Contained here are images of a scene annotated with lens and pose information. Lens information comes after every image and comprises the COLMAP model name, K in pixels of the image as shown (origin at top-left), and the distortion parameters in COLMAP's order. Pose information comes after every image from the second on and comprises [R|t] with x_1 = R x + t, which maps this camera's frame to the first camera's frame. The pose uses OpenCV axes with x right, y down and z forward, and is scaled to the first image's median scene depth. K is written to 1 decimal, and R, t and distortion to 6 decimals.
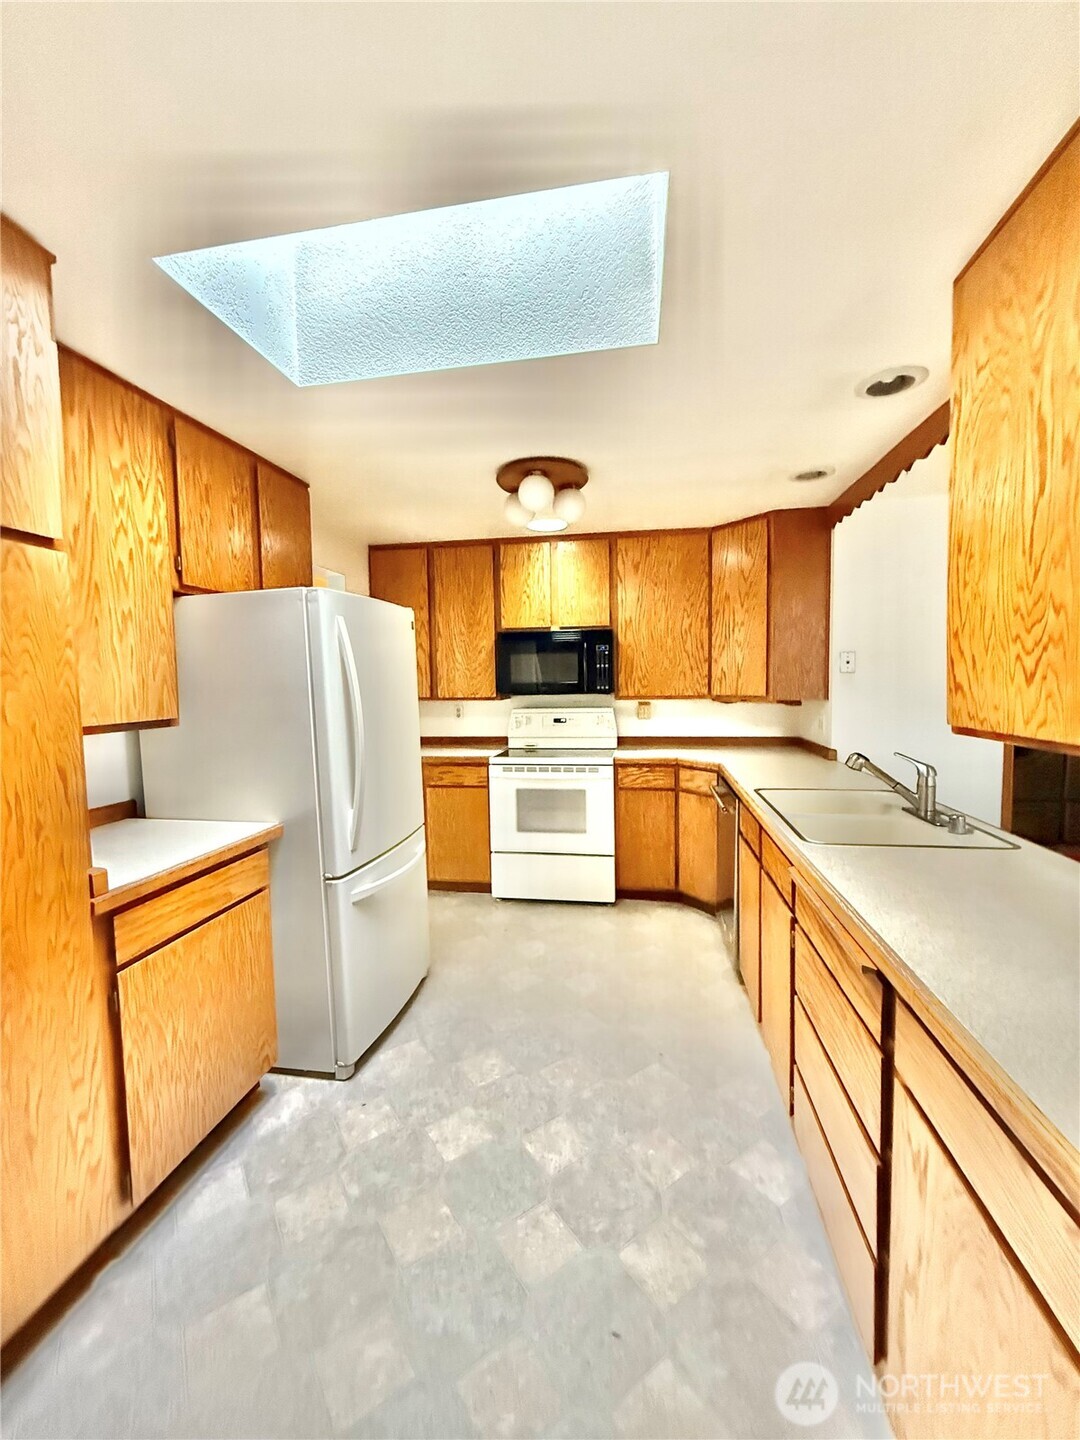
lens RADIAL K [[572.0, 0, 543.1], [0, 572.0, 716.1], [0, 0, 1]] dist [-0.001078, 0.000172]
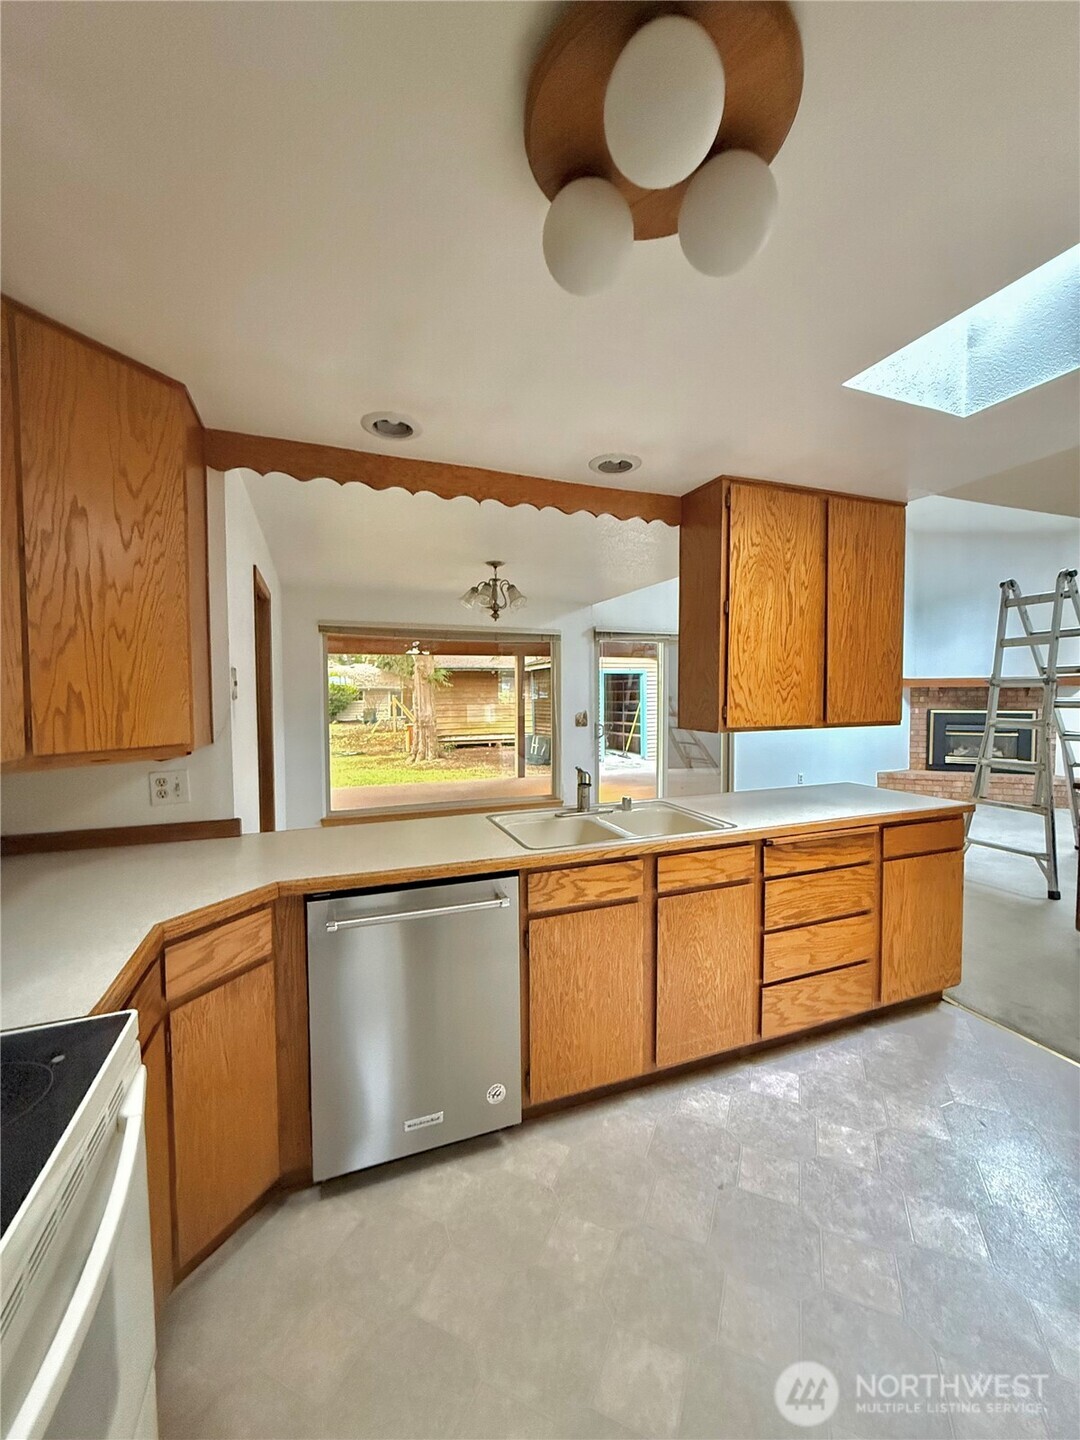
lens RADIAL K [[572.0, 0, 545.7], [0, 572.0, 720.9], [0, 0, 1]] dist [-0.001078, 0.000172]
pose [[-0.516578, -0.016087, 0.856089, -0.526294], [0.072294, 0.995434, 0.062329, -0.164195], [-0.853183, 0.094088, -0.513056, 2.510955]]
